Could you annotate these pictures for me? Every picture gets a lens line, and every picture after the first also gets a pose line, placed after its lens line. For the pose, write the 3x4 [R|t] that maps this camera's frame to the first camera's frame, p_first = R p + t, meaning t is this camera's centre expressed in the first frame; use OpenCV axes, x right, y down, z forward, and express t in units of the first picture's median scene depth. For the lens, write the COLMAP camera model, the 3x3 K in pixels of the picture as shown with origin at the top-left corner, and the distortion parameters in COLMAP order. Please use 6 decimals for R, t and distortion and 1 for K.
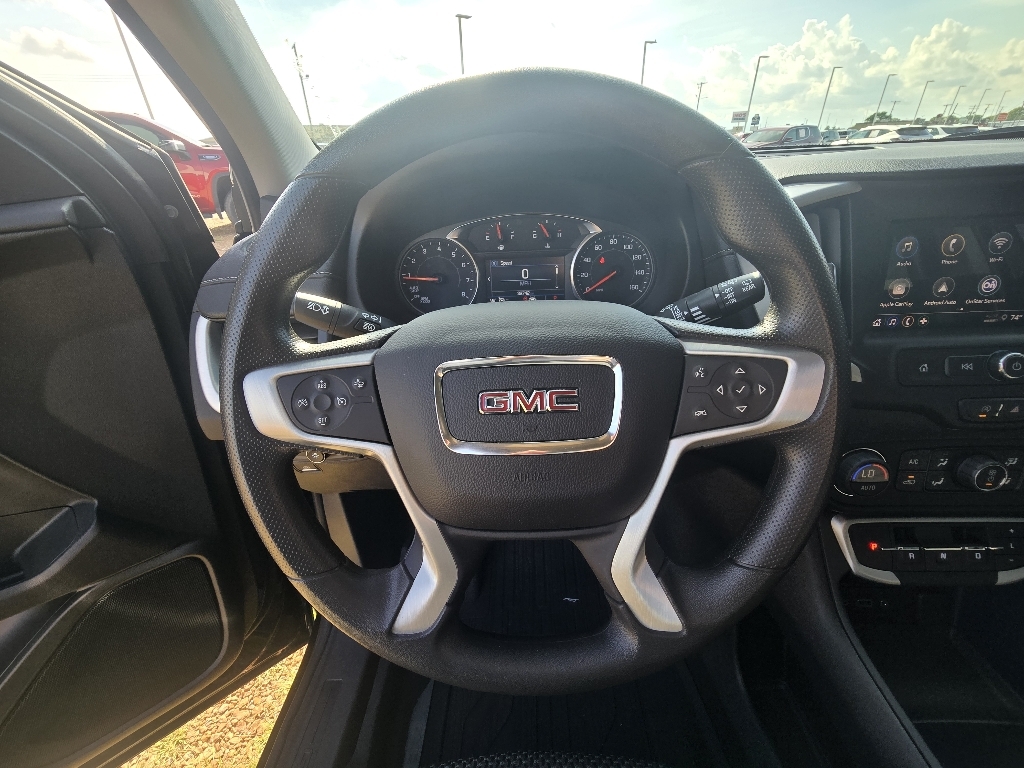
lens RADIAL K [[405.3, 0, 515.6], [0, 405.3, 388.3], [0, 0, 1]] dist [0.000615, 0.000402]
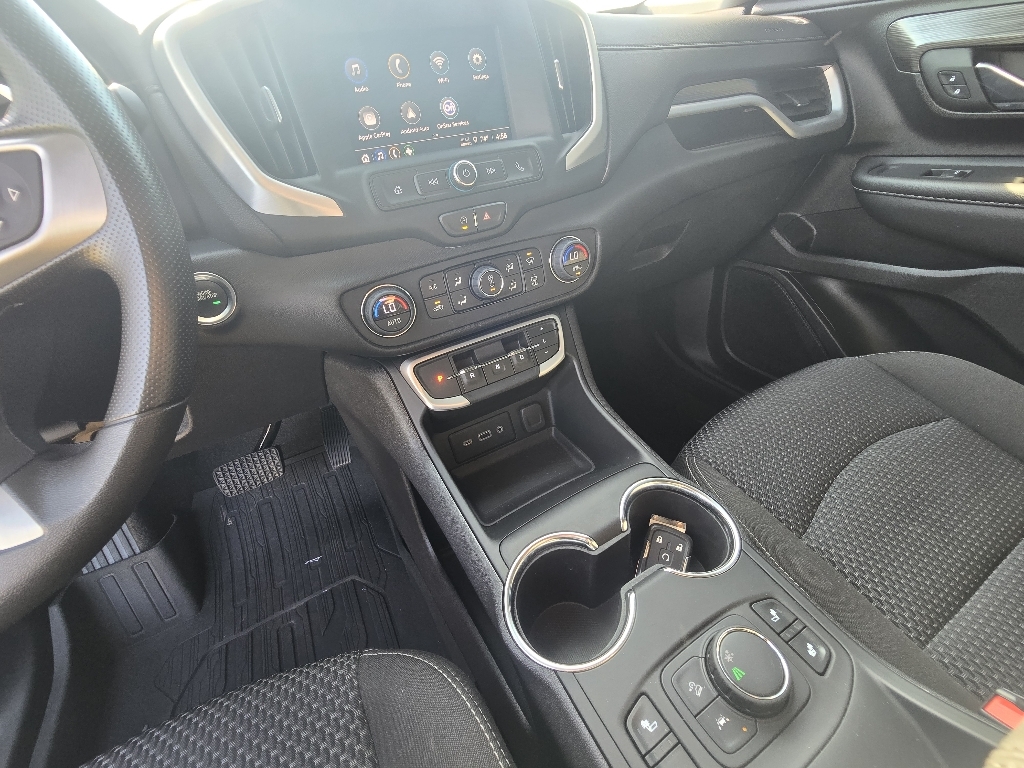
lens RADIAL K [[405.3, 0, 512.0], [0, 405.3, 389.3], [0, 0, 1]] dist [0.000615, 0.000402]
pose [[0.861902, -0.327030, 0.387525, 0.678988], [0.293225, 0.944943, 0.145264, 0.343837], [-0.413695, -0.011571, 0.910342, -0.037999]]
